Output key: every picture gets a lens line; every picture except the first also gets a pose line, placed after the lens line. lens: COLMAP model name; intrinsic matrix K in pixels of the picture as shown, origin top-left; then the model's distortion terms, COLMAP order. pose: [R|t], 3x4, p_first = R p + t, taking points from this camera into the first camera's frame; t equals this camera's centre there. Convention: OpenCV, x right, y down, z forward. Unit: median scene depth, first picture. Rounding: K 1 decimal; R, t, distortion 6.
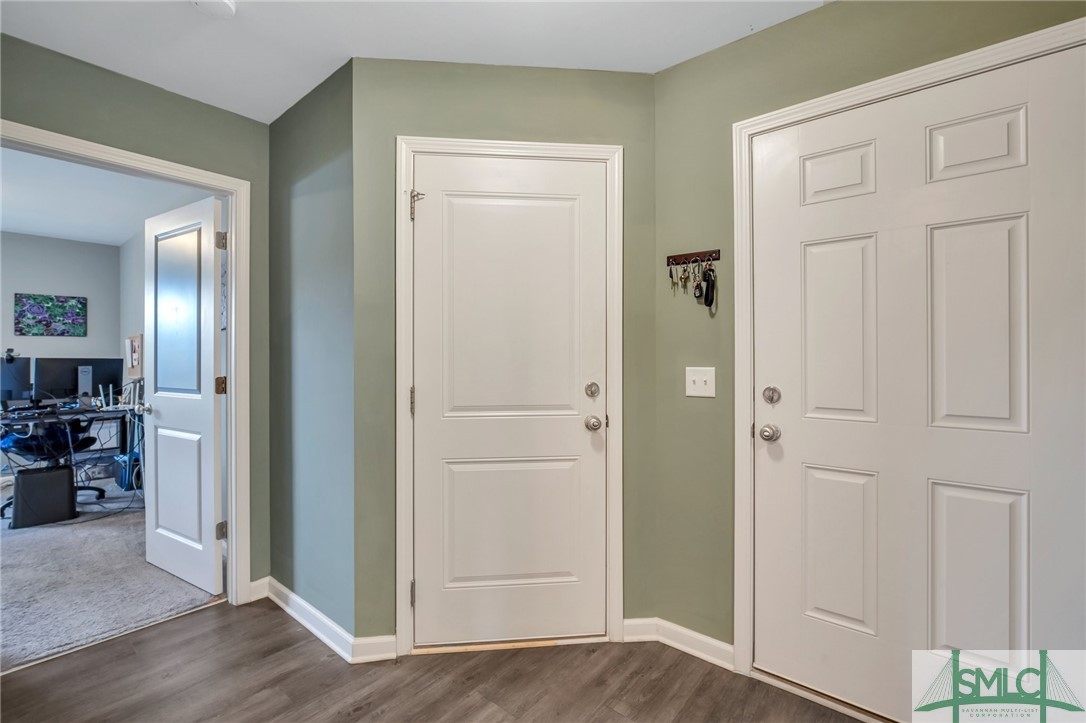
lens RADIAL K [[485.7, 0, 542.2], [0, 485.7, 355.5], [0, 0, 1]] dist [-0.003271, 0.000357]
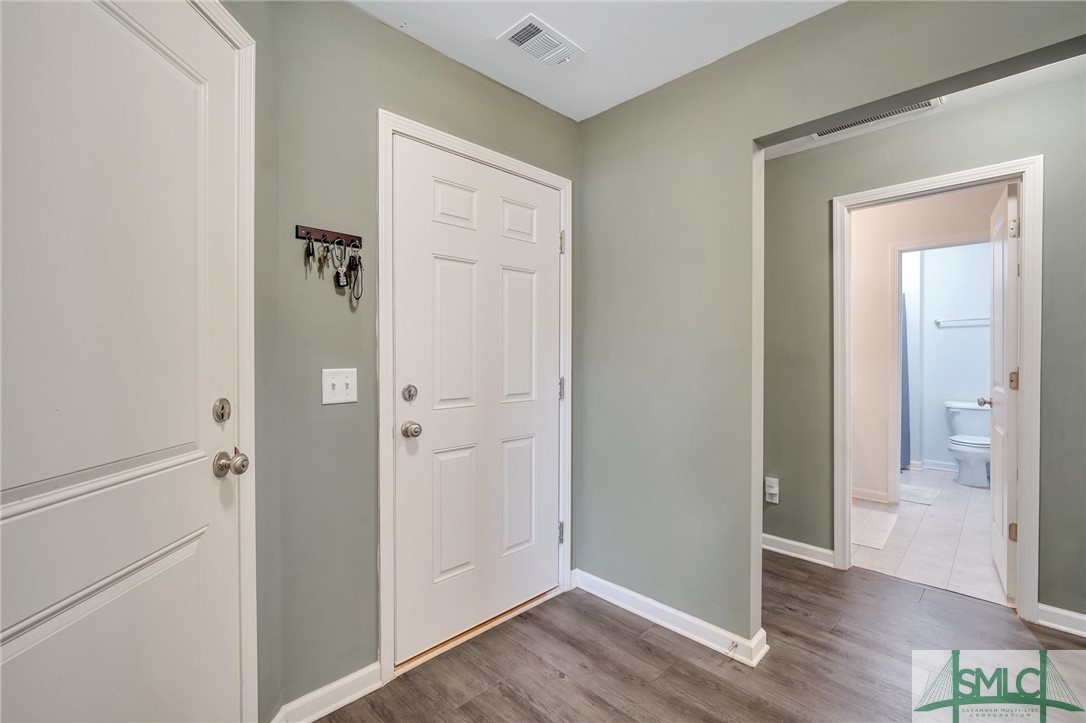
lens RADIAL K [[485.7, 0, 542.2], [0, 485.7, 355.5], [0, 0, 1]] dist [-0.003271, 0.000357]
pose [[0.091607, -0.003770, 0.995788, -0.512614], [-0.008844, 0.999950, 0.004599, -0.005879], [-0.995756, -0.009228, 0.091569, 0.591508]]
